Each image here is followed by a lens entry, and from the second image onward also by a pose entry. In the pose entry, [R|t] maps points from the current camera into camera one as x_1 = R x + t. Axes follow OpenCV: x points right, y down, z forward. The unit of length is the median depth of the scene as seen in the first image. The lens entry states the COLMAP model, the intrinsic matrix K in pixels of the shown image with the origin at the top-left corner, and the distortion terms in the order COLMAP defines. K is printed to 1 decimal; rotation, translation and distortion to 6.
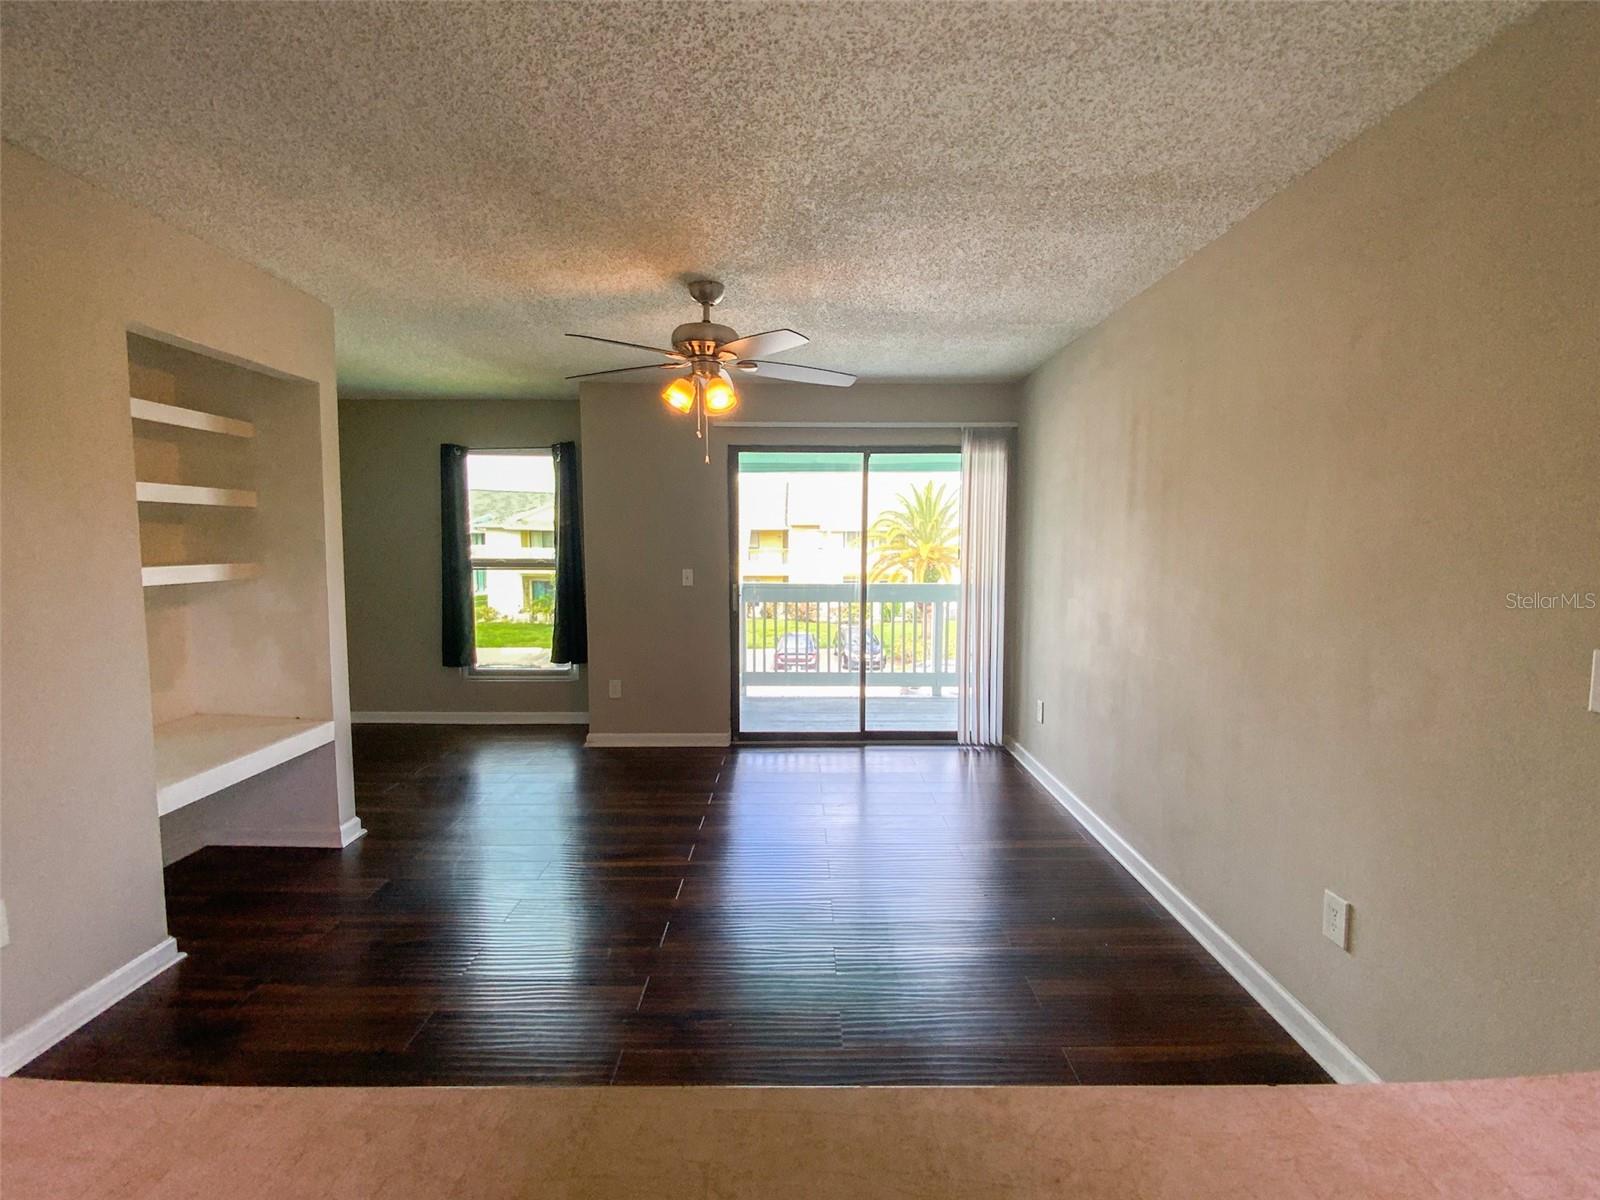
lens RADIAL K [[717.3, 0, 803.3], [0, 717.3, 604.3], [0, 0, 1]] dist [0.005889, -0.004038]
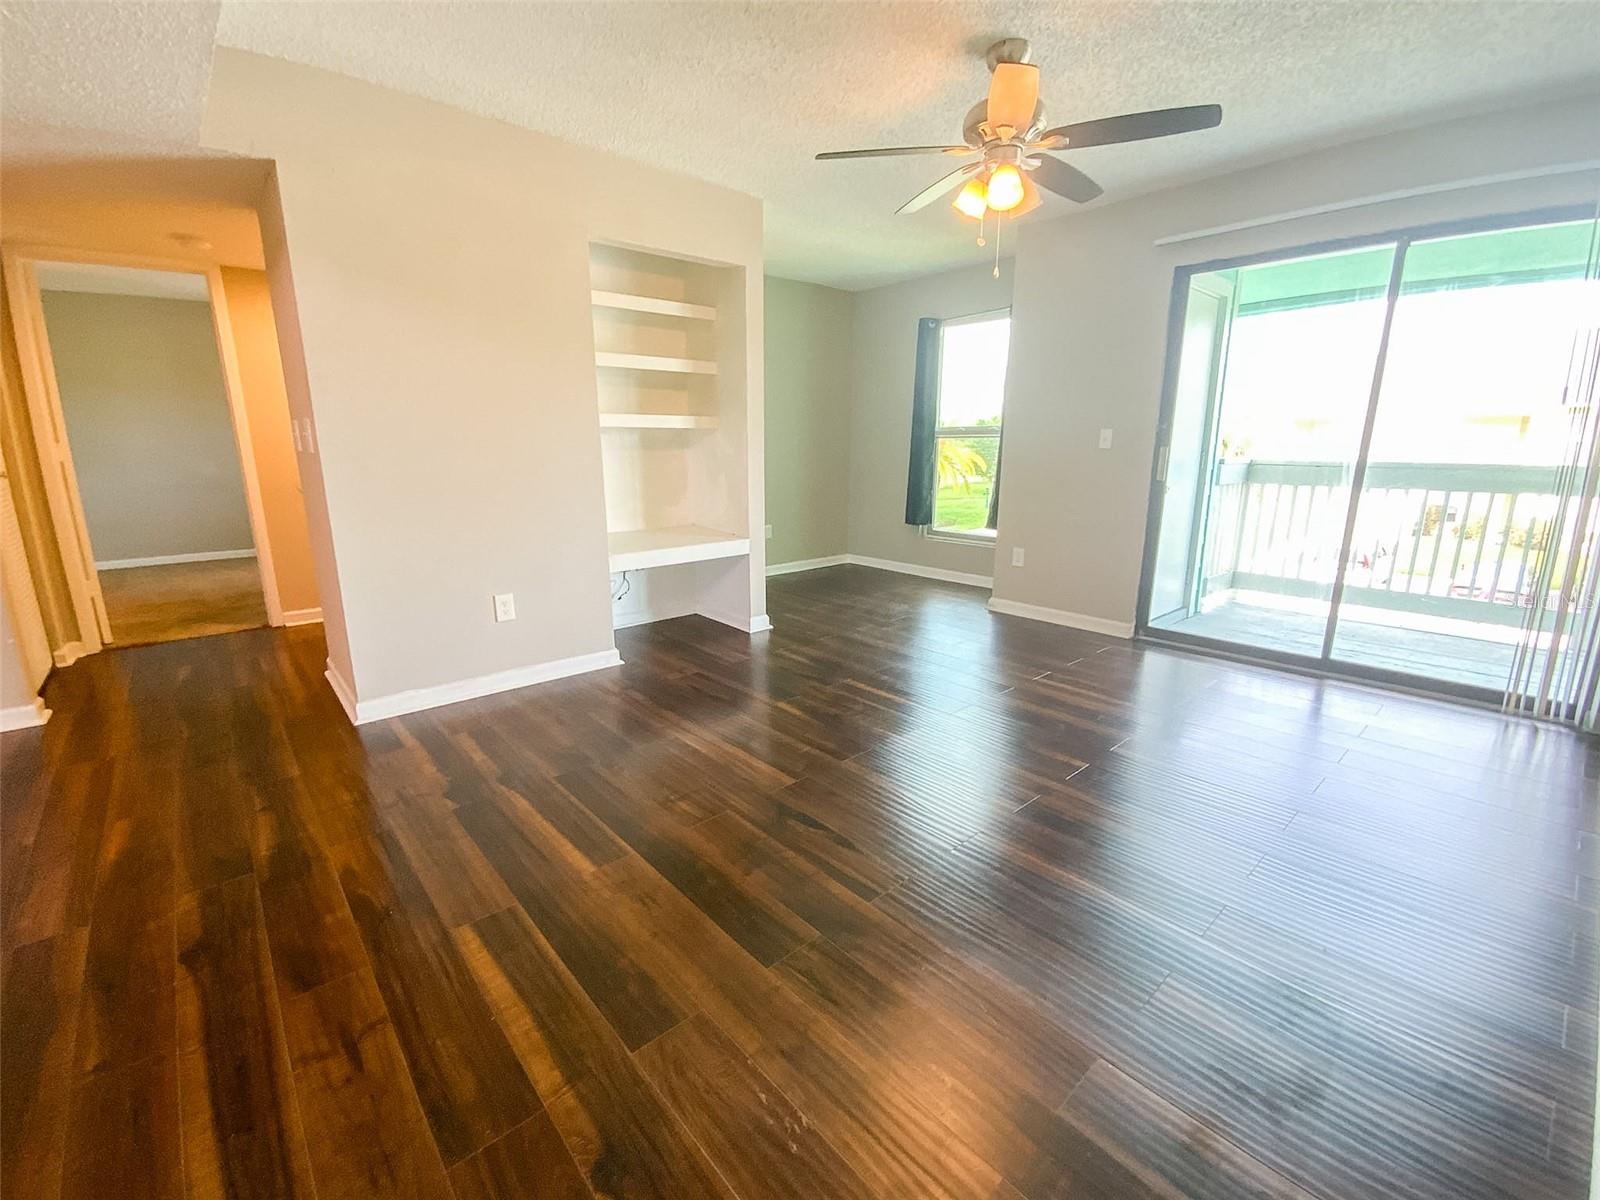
lens RADIAL K [[683.0, 0, 802.2], [0, 683.0, 603.6], [0, 0, 1]] dist [-0.000654, -0.005263]
pose [[0.656428, 0.170162, -0.734947, 0.248057], [-0.061992, 0.983101, 0.172248, 0.039891], [0.751838, -0.067508, 0.655883, 0.168218]]
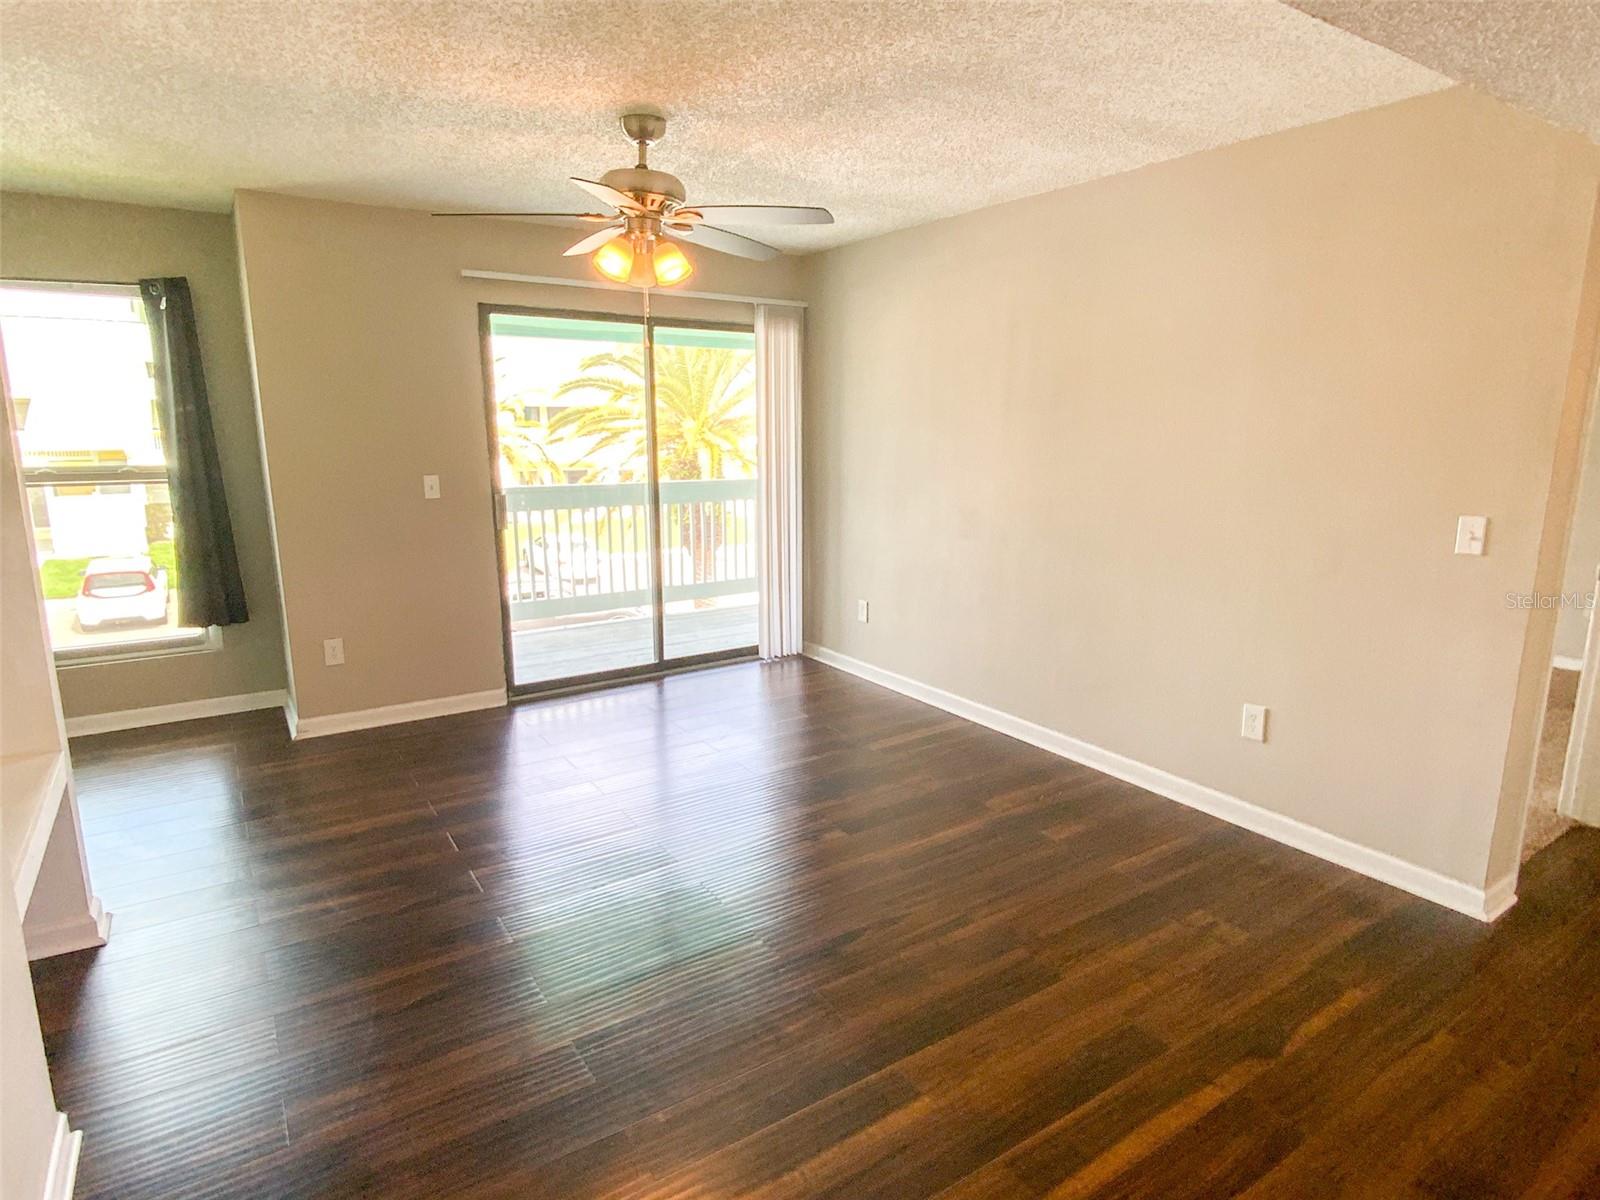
lens RADIAL K [[909.4, 0, 799.5], [0, 909.4, 599.7], [0, 0, 1]] dist [0.012323, -0.012586]
pose [[0.835822, -0.107584, 0.538356, -0.372152], [0.048049, 0.991183, 0.123479, -0.021847], [-0.546894, -0.077339, 0.833622, 0.016191]]
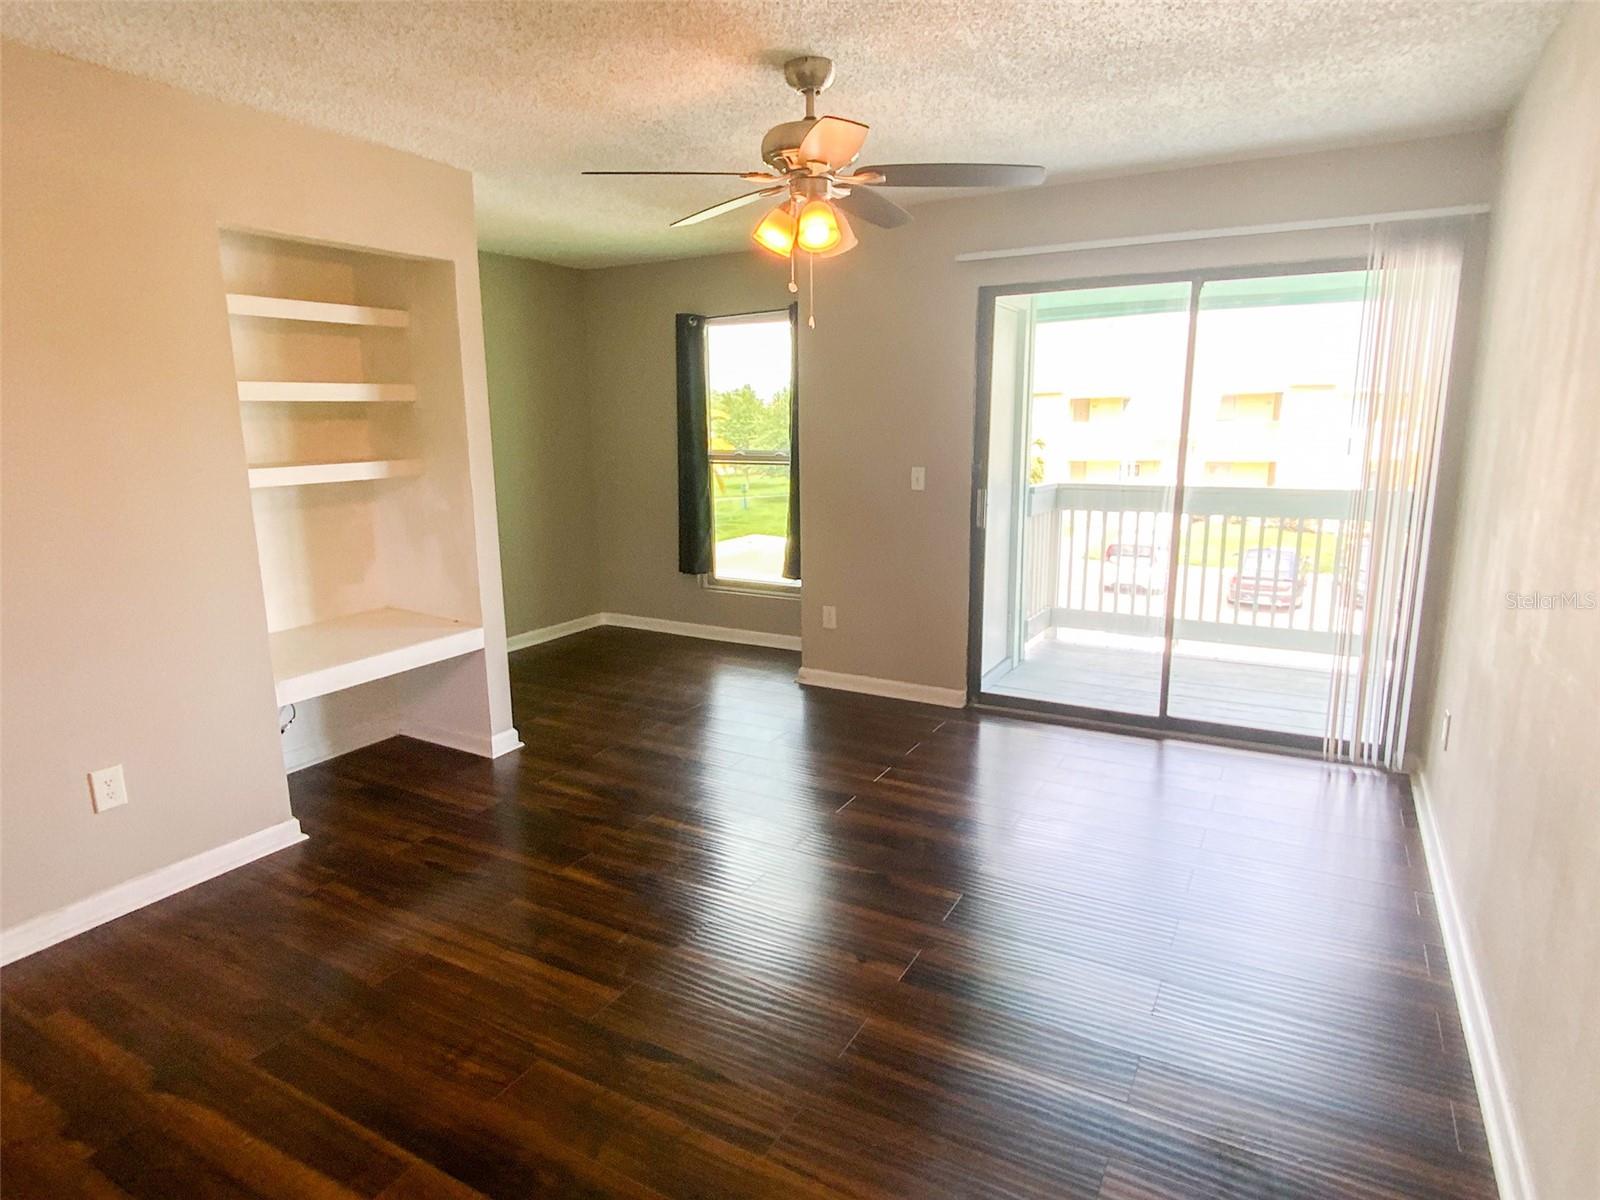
lens RADIAL K [[909.4, 0, 799.6], [0, 909.4, 599.7], [0, 0, 1]] dist [0.012323, -0.012586]
pose [[0.867079, 0.086297, -0.490640, 0.210460], [-0.029835, 0.992109, 0.121775, -0.024144], [0.497277, -0.090950, 0.862811, 0.120083]]
